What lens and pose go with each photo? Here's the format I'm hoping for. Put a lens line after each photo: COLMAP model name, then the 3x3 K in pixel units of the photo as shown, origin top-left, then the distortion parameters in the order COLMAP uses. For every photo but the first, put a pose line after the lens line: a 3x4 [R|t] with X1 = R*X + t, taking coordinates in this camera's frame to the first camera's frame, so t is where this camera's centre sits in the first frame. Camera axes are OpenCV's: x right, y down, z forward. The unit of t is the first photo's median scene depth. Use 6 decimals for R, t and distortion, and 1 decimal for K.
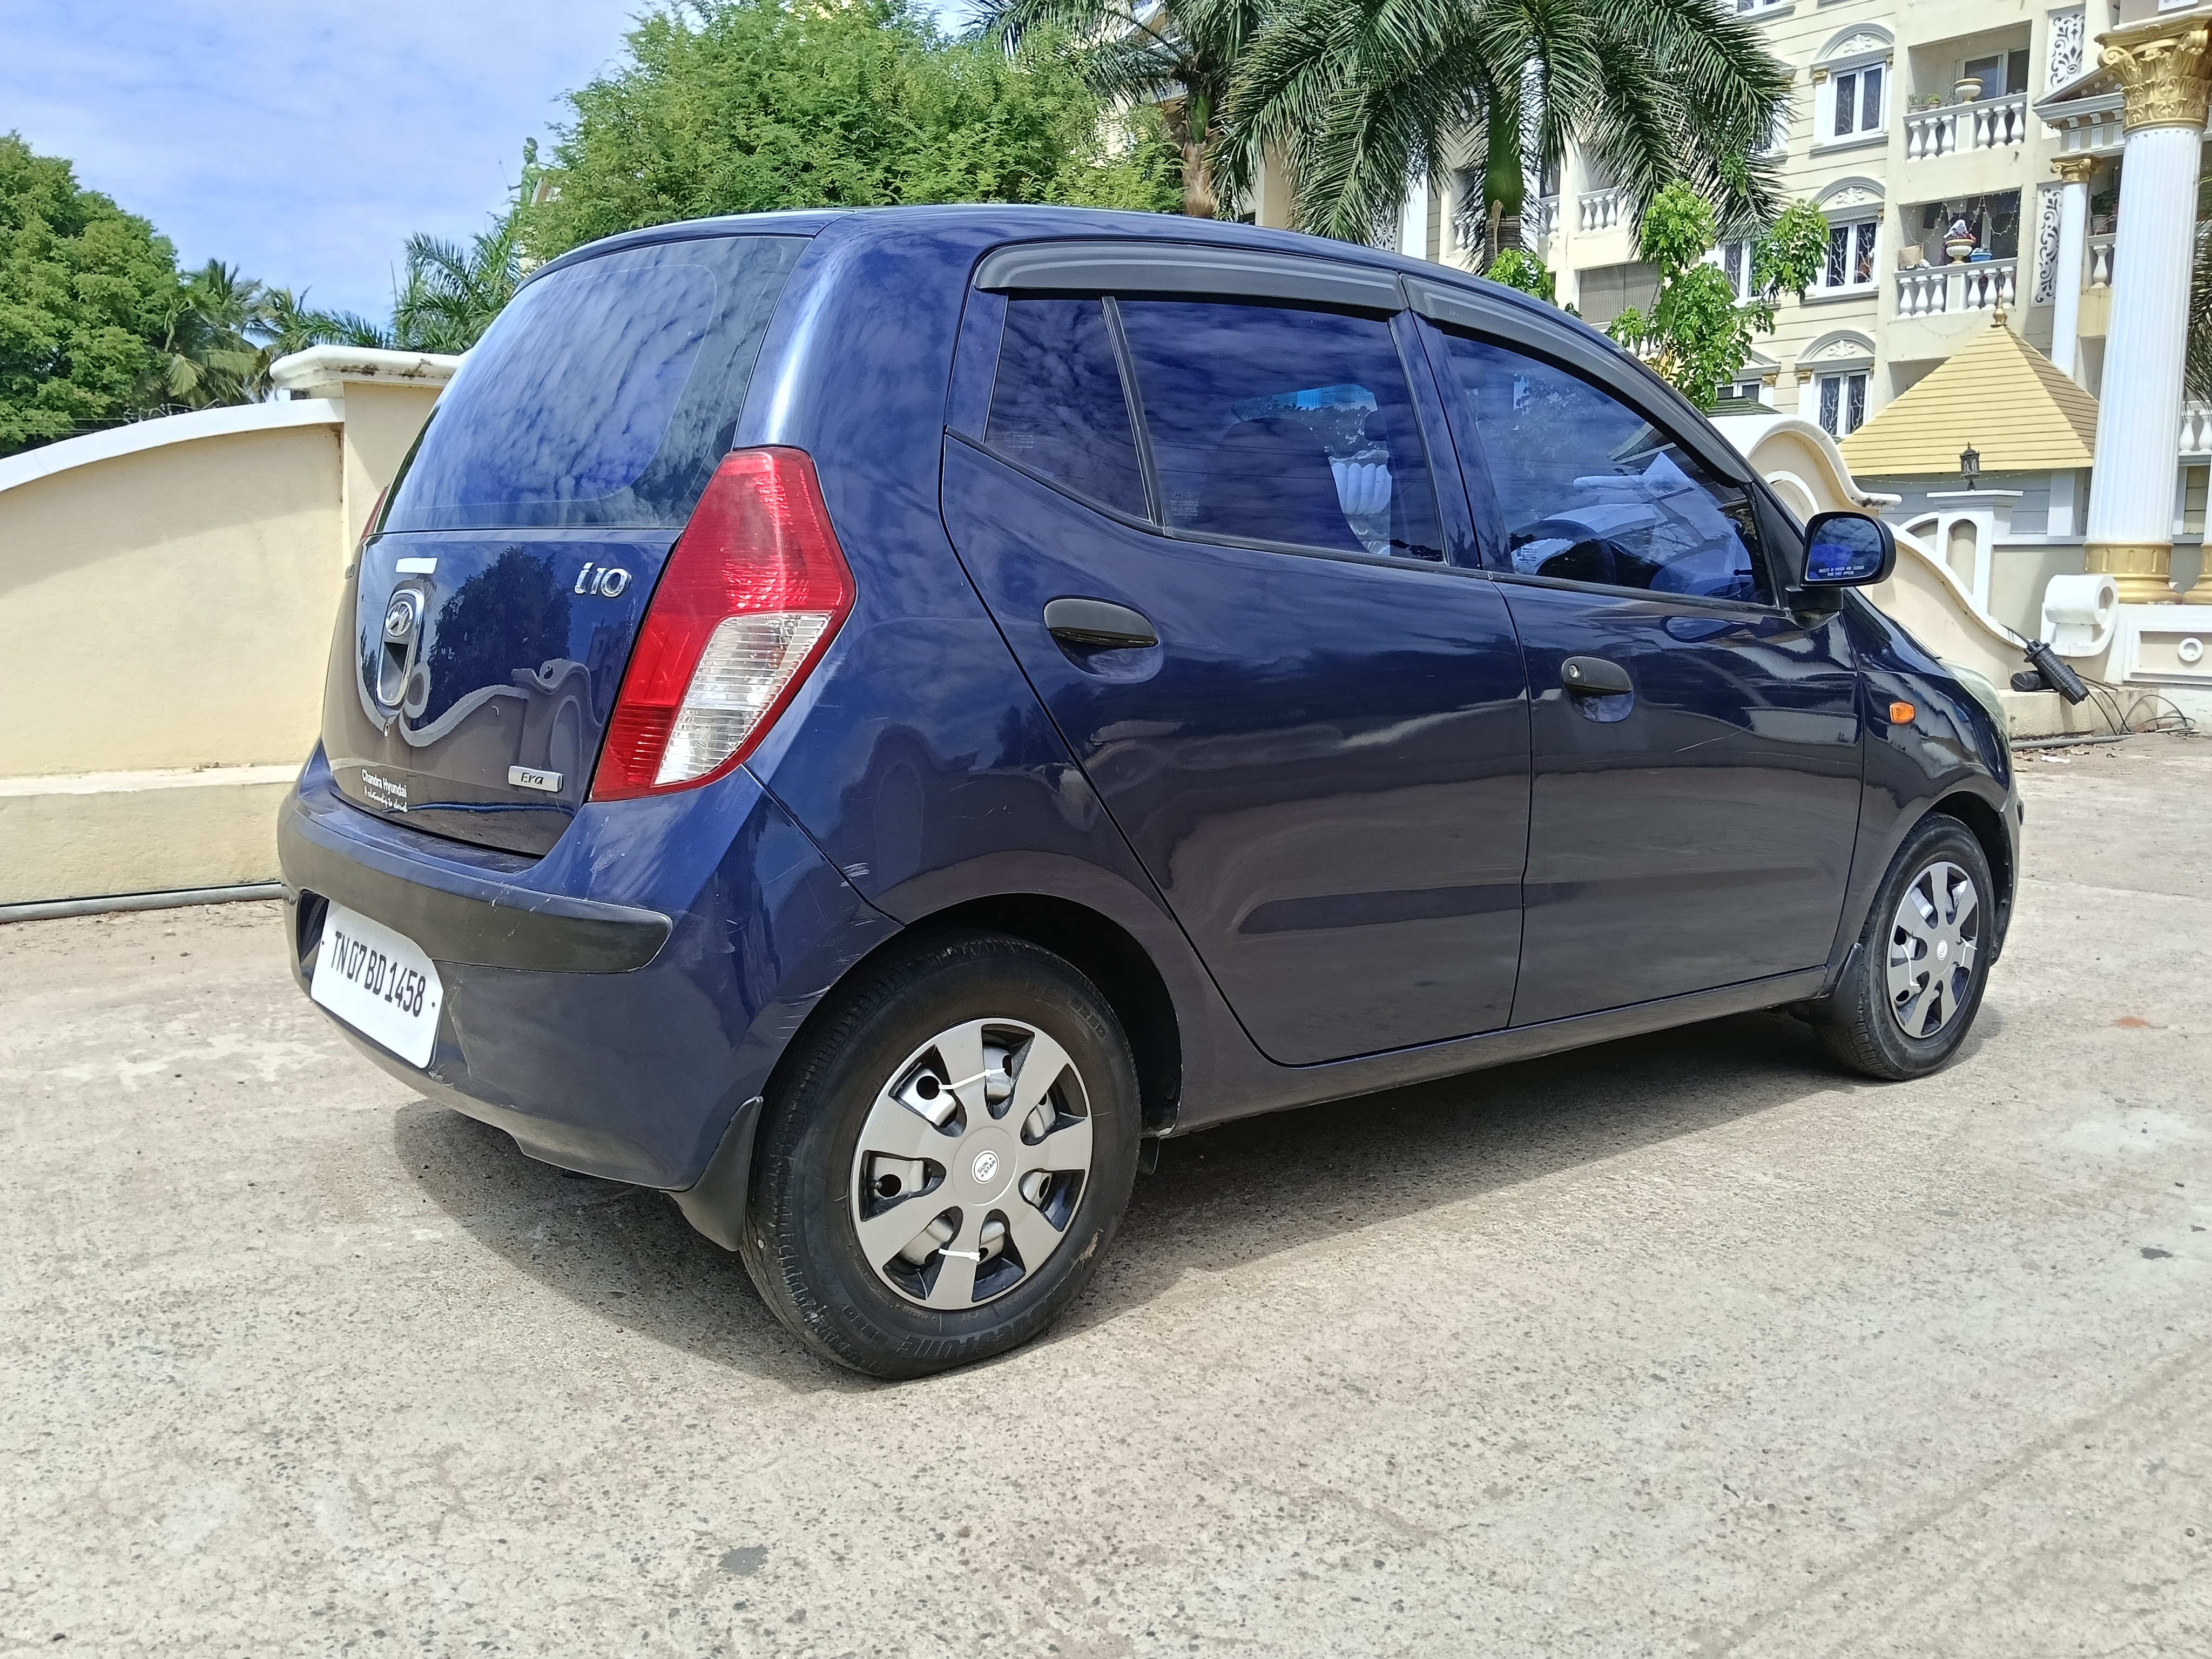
lens RADIAL K [[1828.9, 0, 1106.0], [0, 1828.9, 829.5], [0, 0, 1]] dist [0.012260, -0.060916]
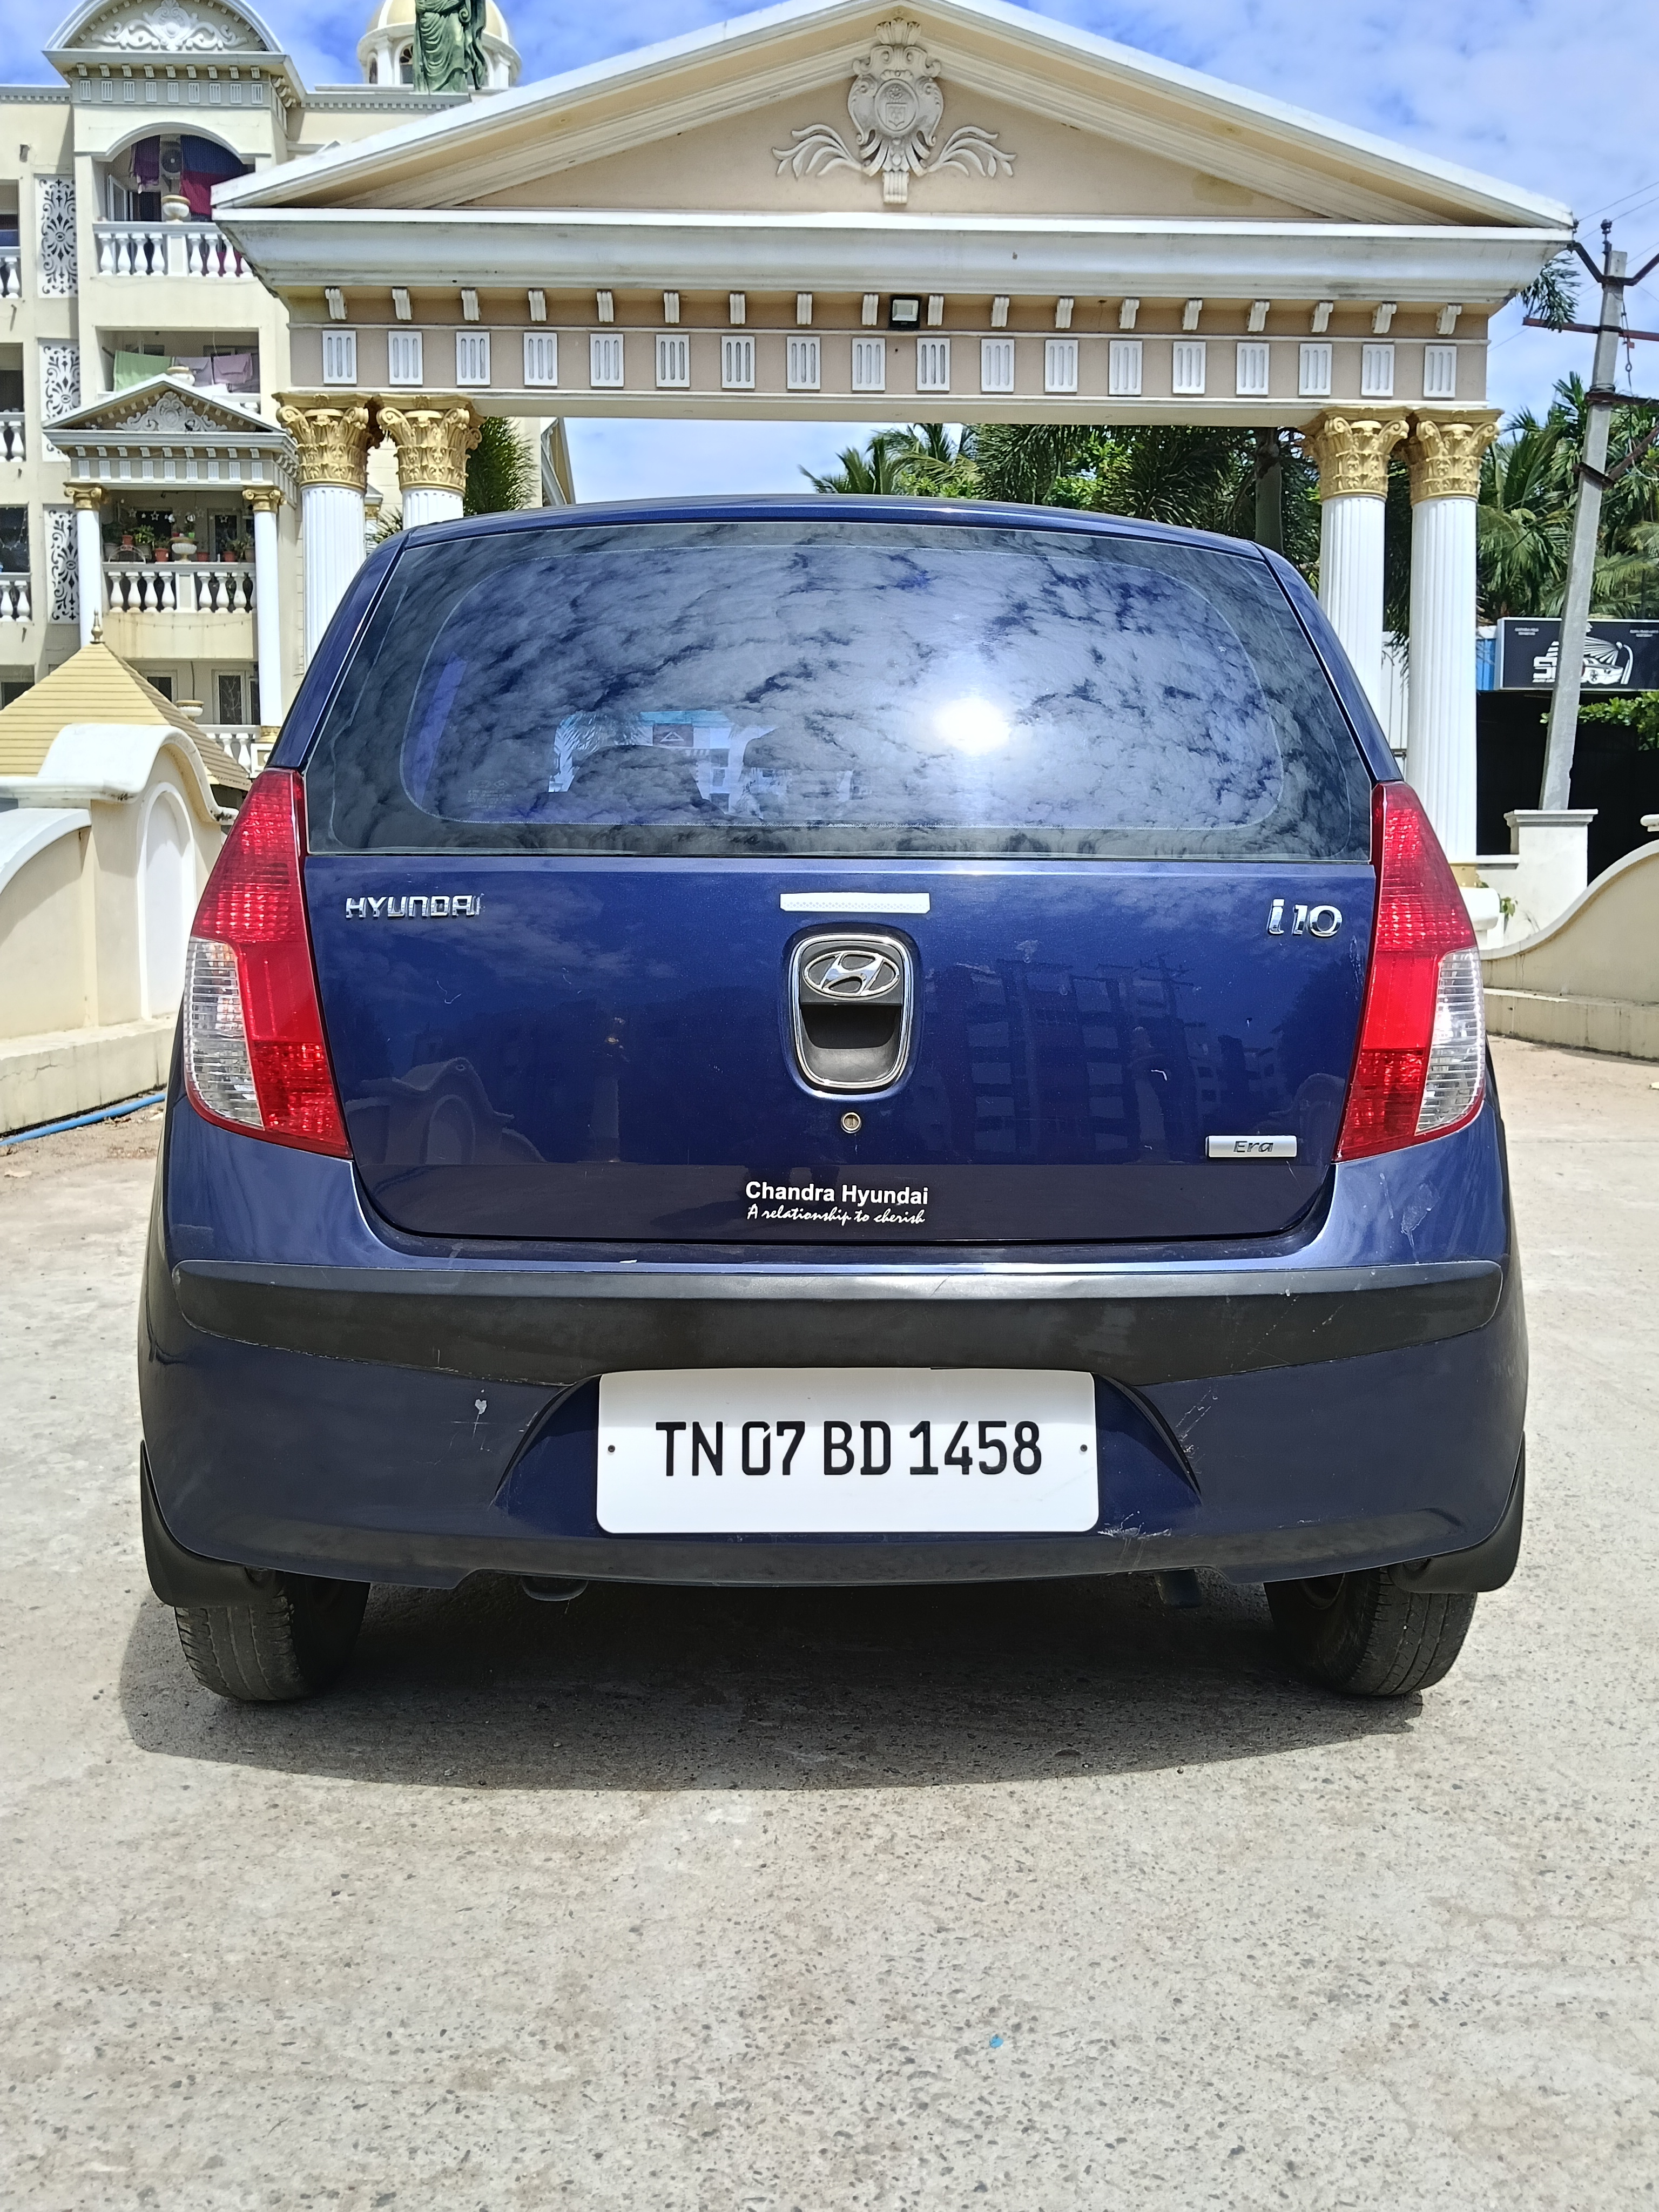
lens RADIAL K [[1819.0, 0, 861.2], [0, 1819.0, 1075.3], [0, 0, 1]] dist [0.033224, -0.099352]
pose [[0.588386, -0.082410, 0.804370, -0.861546], [0.108175, 0.993873, 0.022697, -0.077414], [-0.801312, 0.073658, 0.593695, 0.486508]]
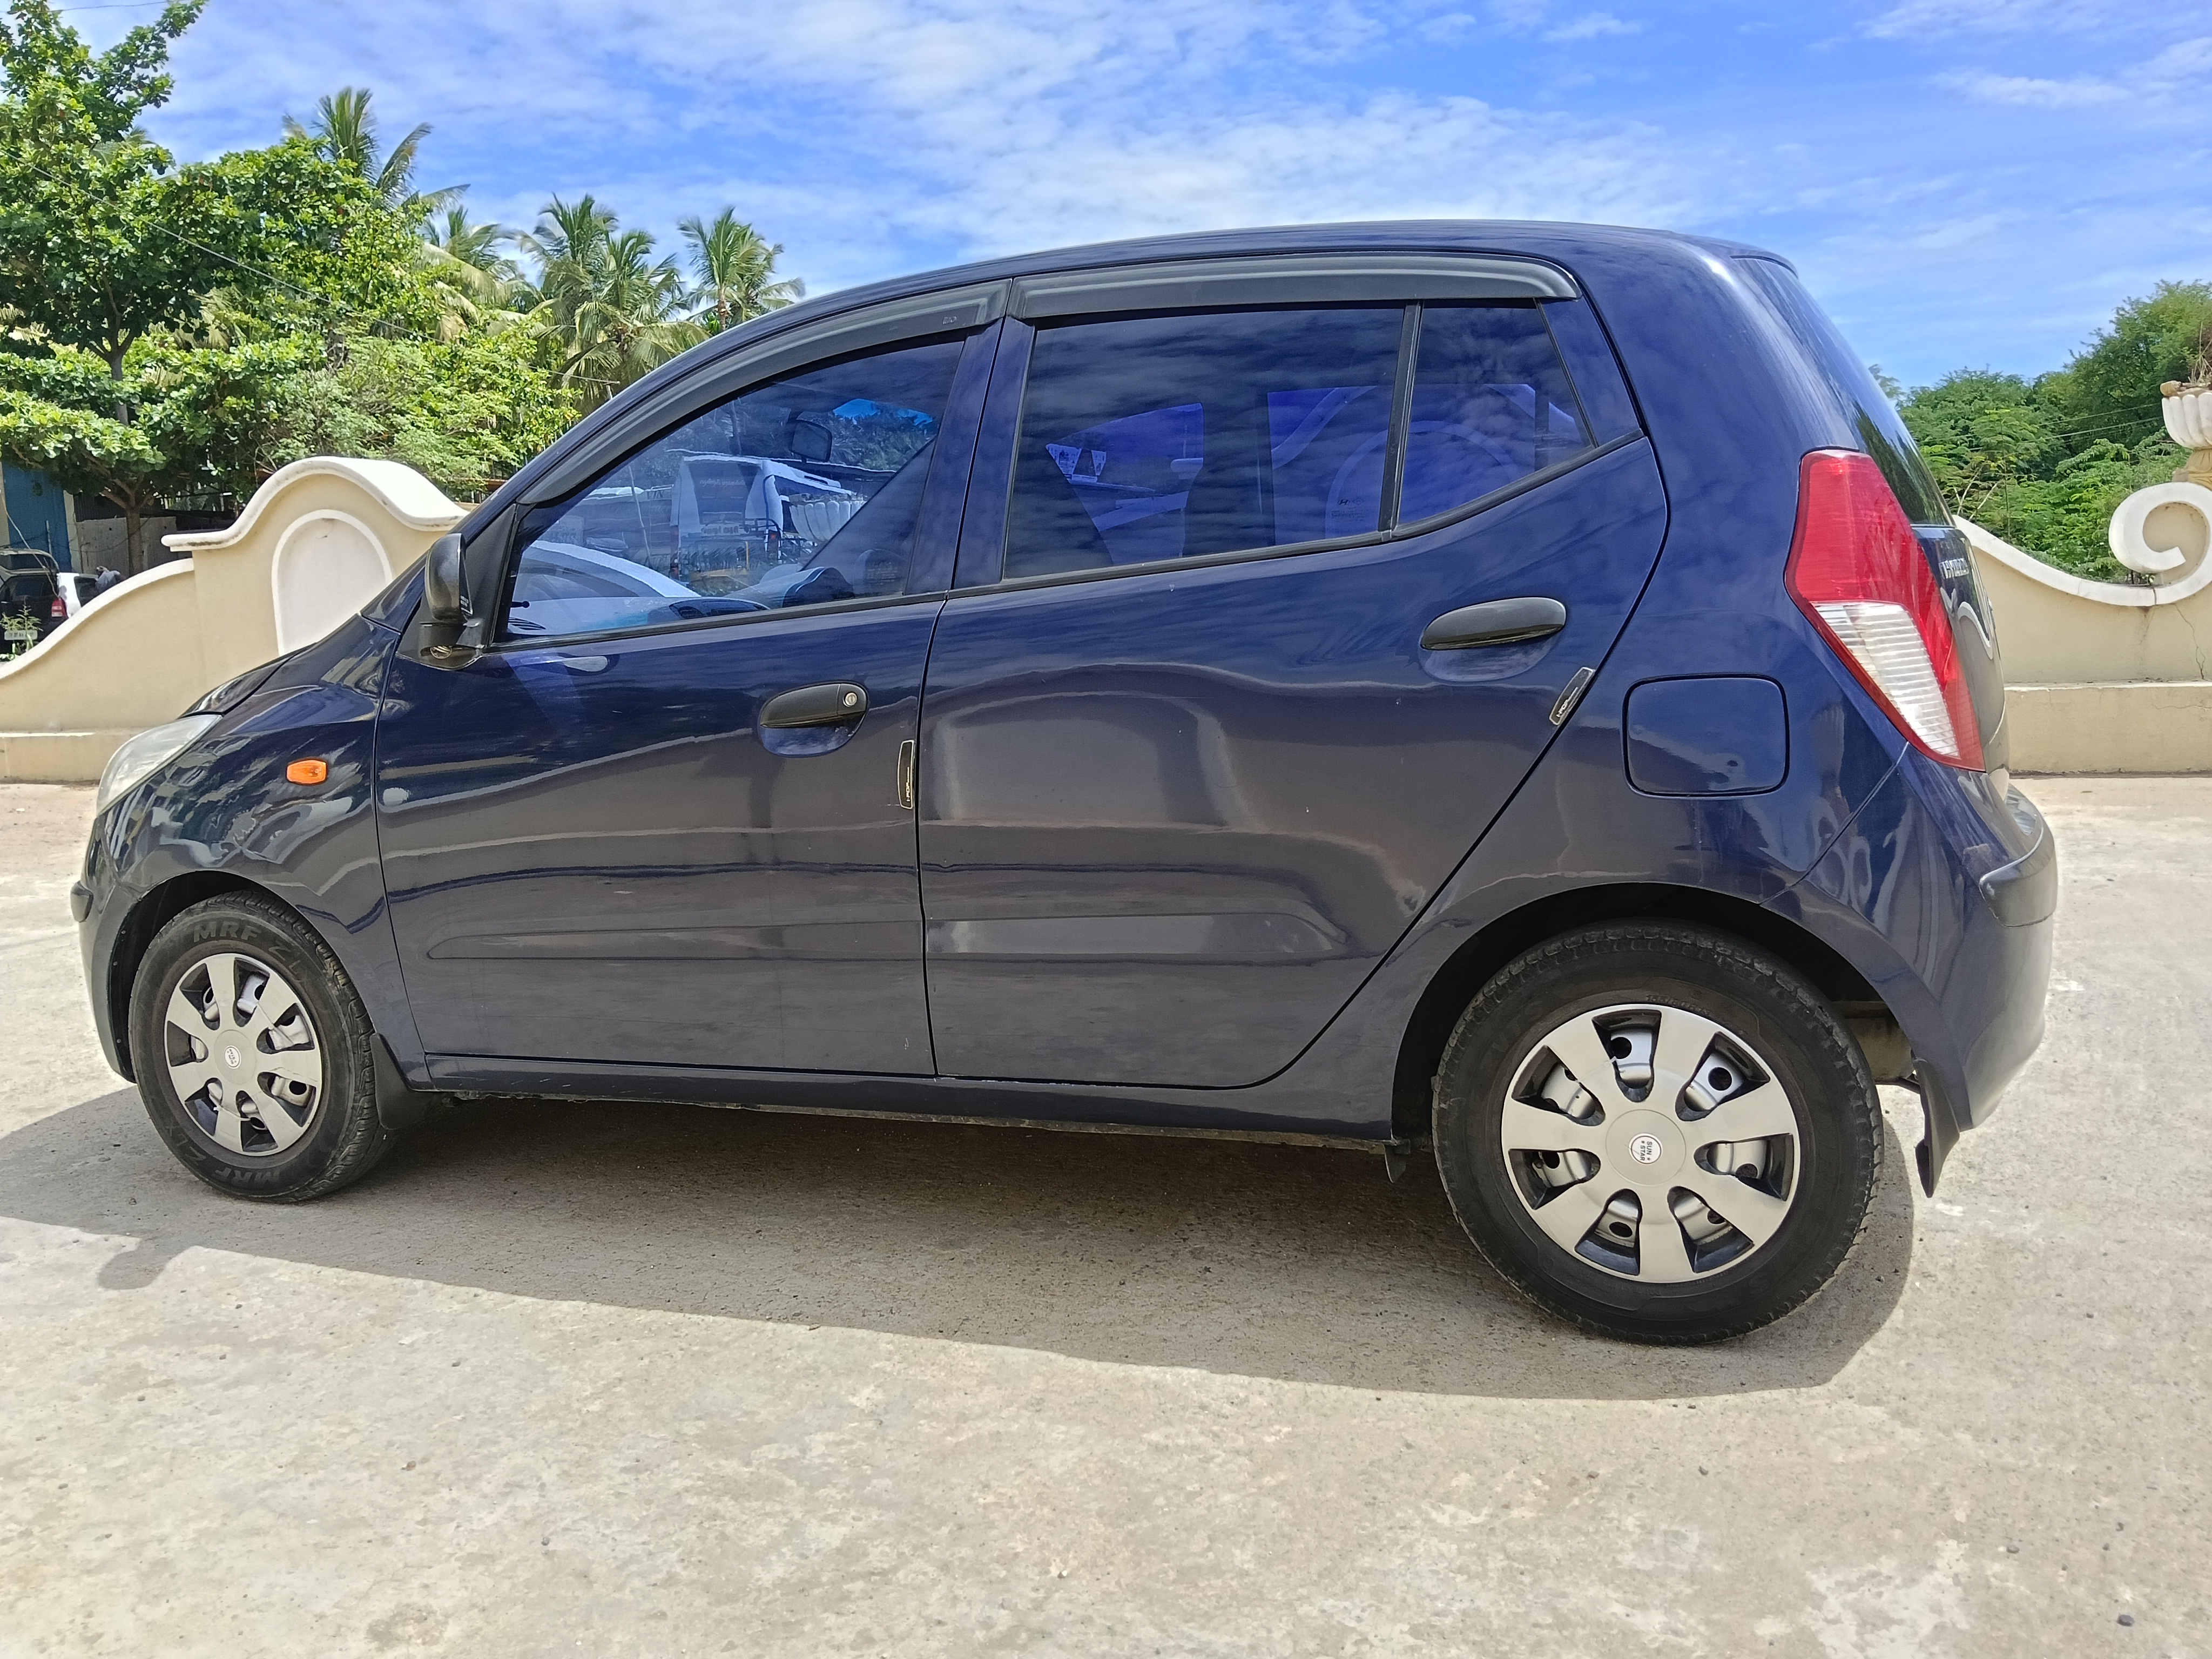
lens RADIAL K [[1787.4, 0, 1106.0], [0, 1787.4, 829.5], [0, 0, 1]] dist [0.002445, -0.047494]
pose [[-0.495322, -0.107007, 0.862094, -0.947293], [0.145823, 0.968061, 0.203943, -0.253448], [-0.856383, 0.226730, -0.463898, 1.745320]]
